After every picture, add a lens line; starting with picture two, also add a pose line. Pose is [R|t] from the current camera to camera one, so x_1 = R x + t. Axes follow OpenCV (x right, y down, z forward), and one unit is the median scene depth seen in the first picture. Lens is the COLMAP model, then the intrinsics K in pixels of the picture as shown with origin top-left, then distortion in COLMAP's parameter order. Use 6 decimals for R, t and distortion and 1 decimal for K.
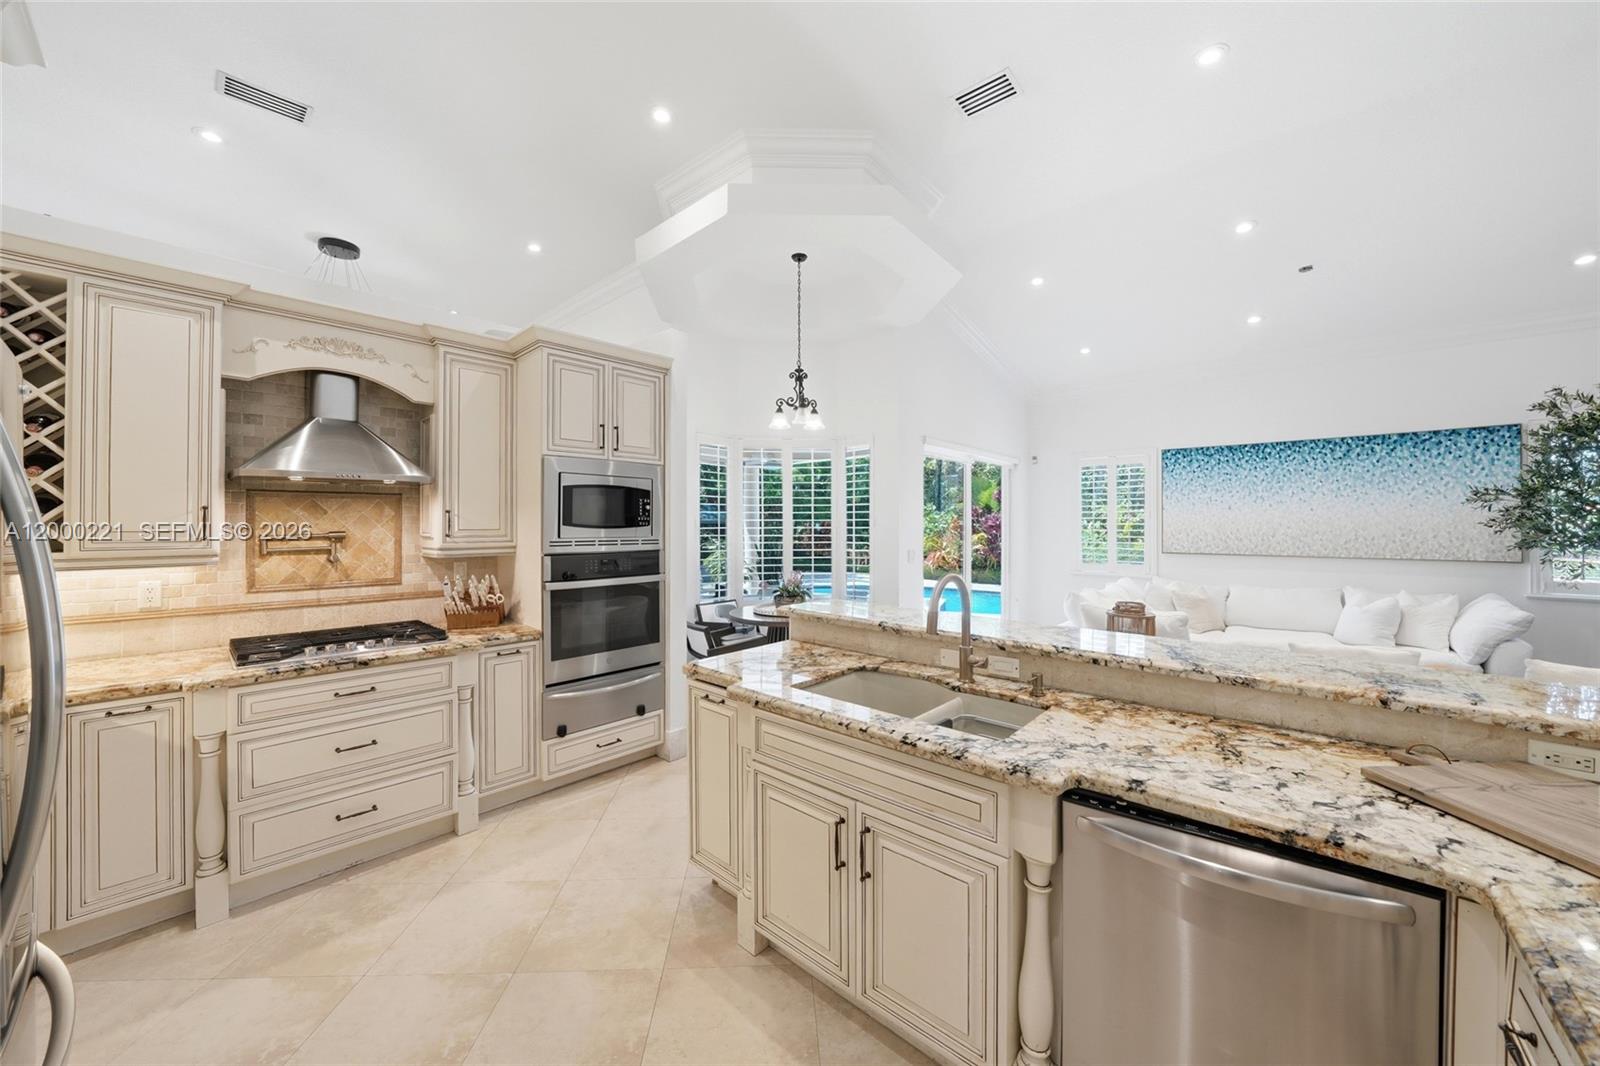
lens RADIAL K [[565.6, 0, 800.0], [0, 565.6, 524.4], [0, 0, 1]] dist [-0.016253, 0.000177]
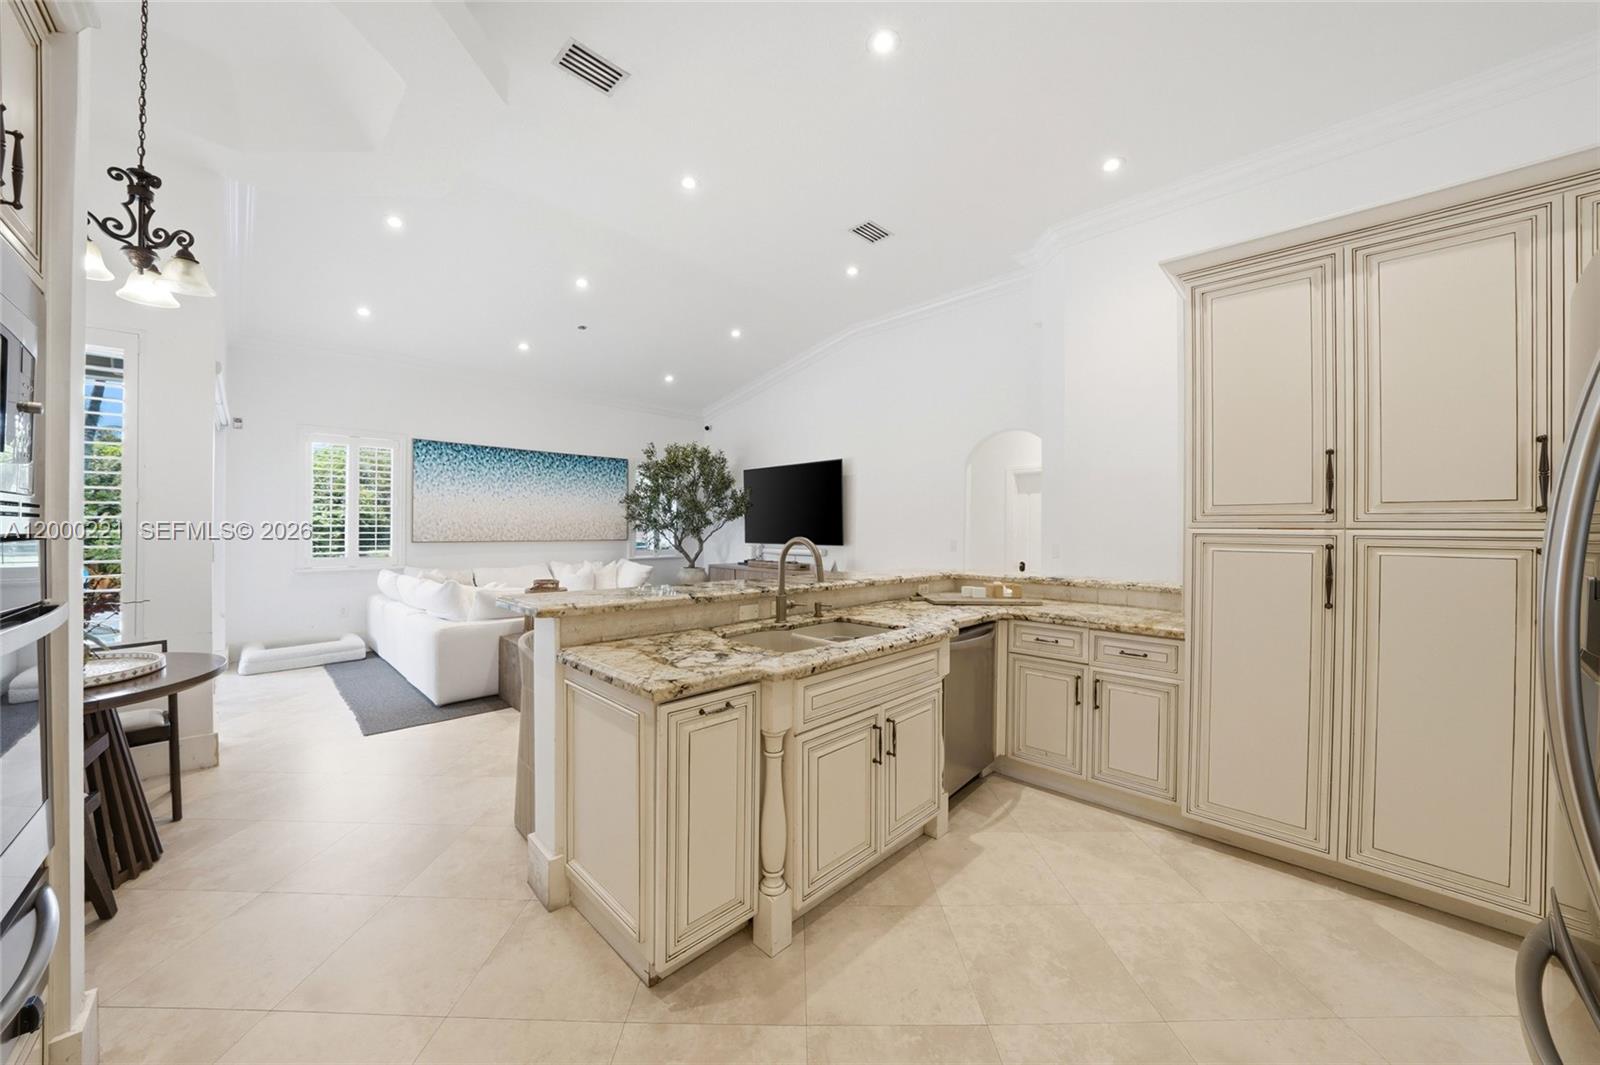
lens RADIAL K [[565.6, 0, 800.0], [0, 565.6, 523.9], [0, 0, 1]] dist [-0.016253, 0.000177]
pose [[0.040896, 0.006376, 0.999143, -0.382276], [-0.006065, 0.999963, -0.006133, 0.023363], [-0.999145, -0.005809, 0.040933, 0.351575]]
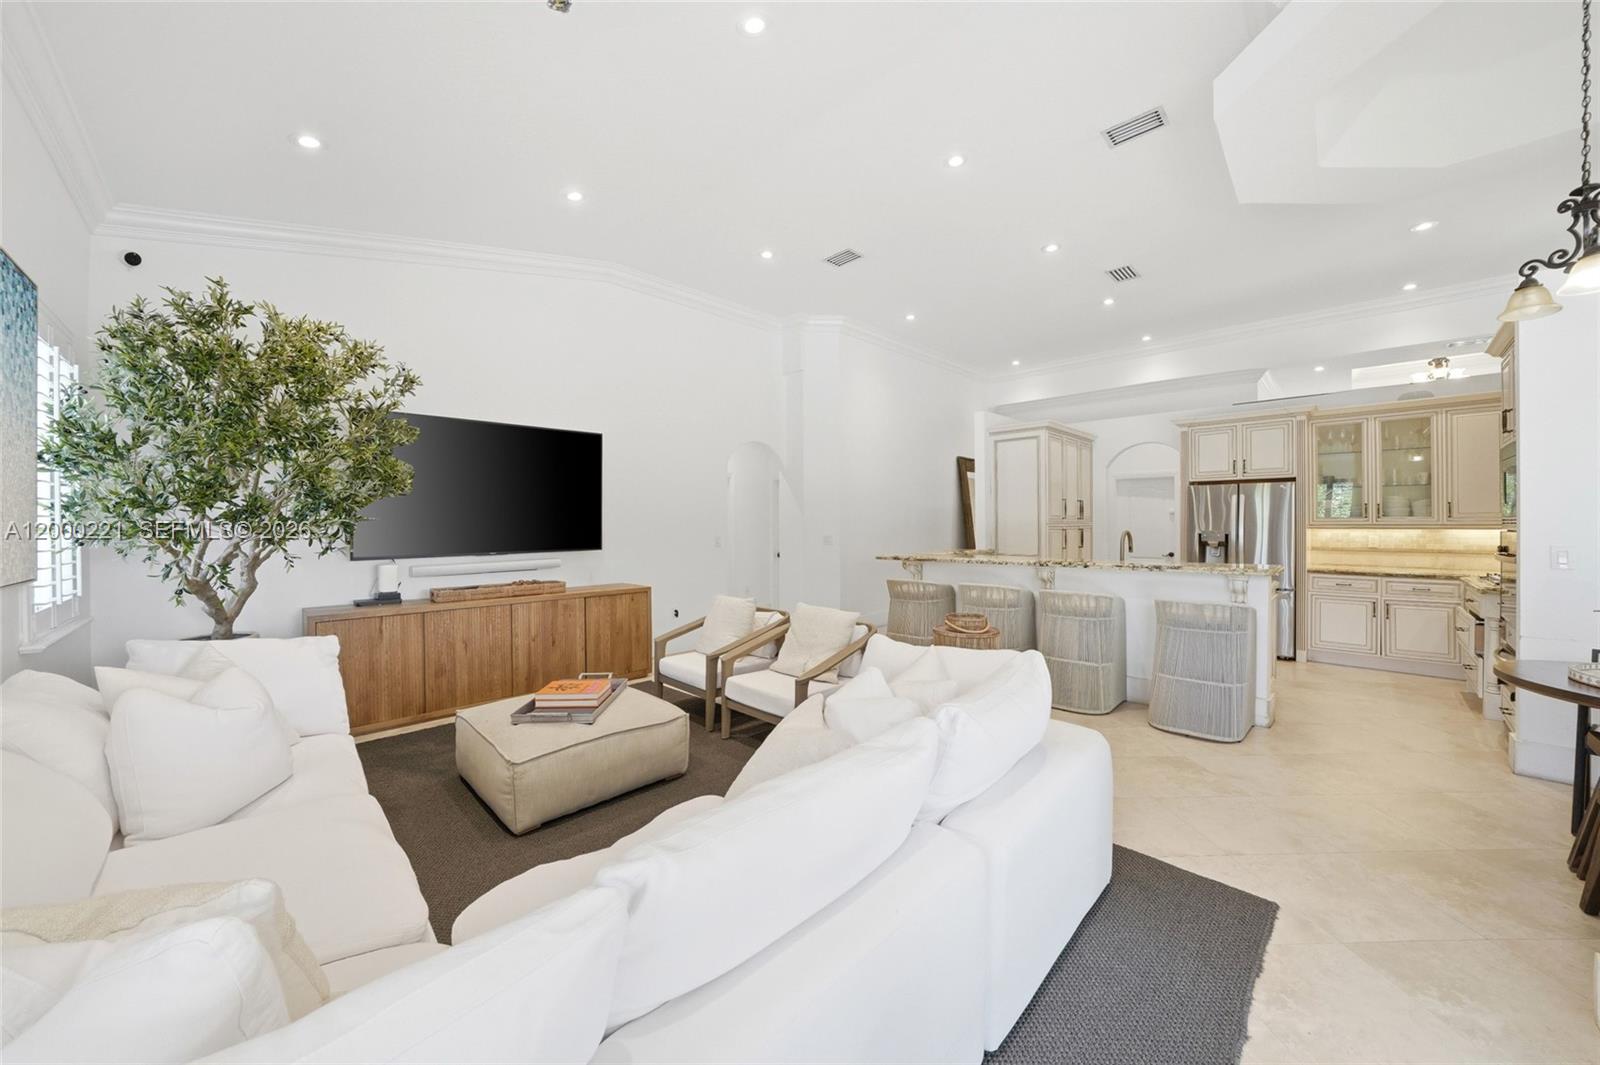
lens RADIAL K [[565.6, 0, 800.0], [0, 565.6, 523.9], [0, 0, 1]] dist [-0.016253, 0.000177]
pose [[-0.999066, 0.003872, 0.043046, 0.581869], [0.003733, 0.999988, -0.003310, 0.024546], [-0.043059, -0.003146, -0.999068, 1.295492]]
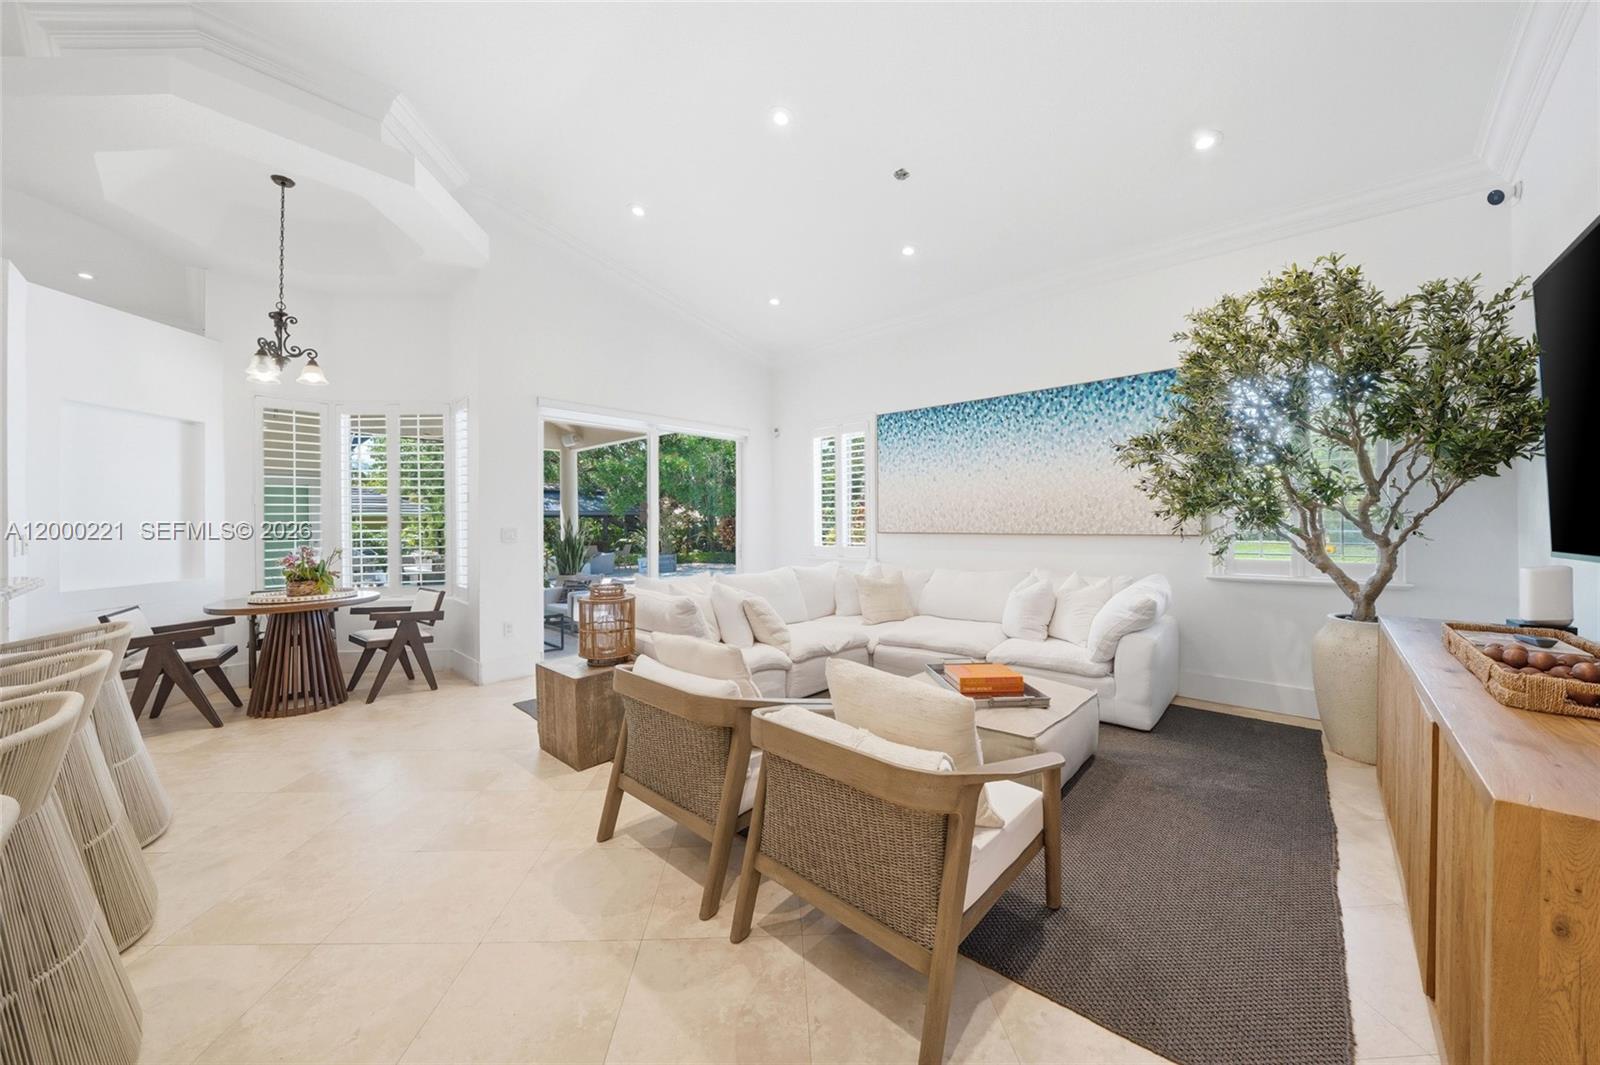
lens RADIAL K [[559.4, 0, 787.2], [0, 559.4, 523.4], [0, 0, 1]] dist [-0.021407, -0.000020]
pose [[0.999805, -0.008945, -0.017624, 0.645257], [0.009017, 0.999951, 0.004016, 0.038432], [0.017587, -0.004175, 0.999837, 0.159948]]
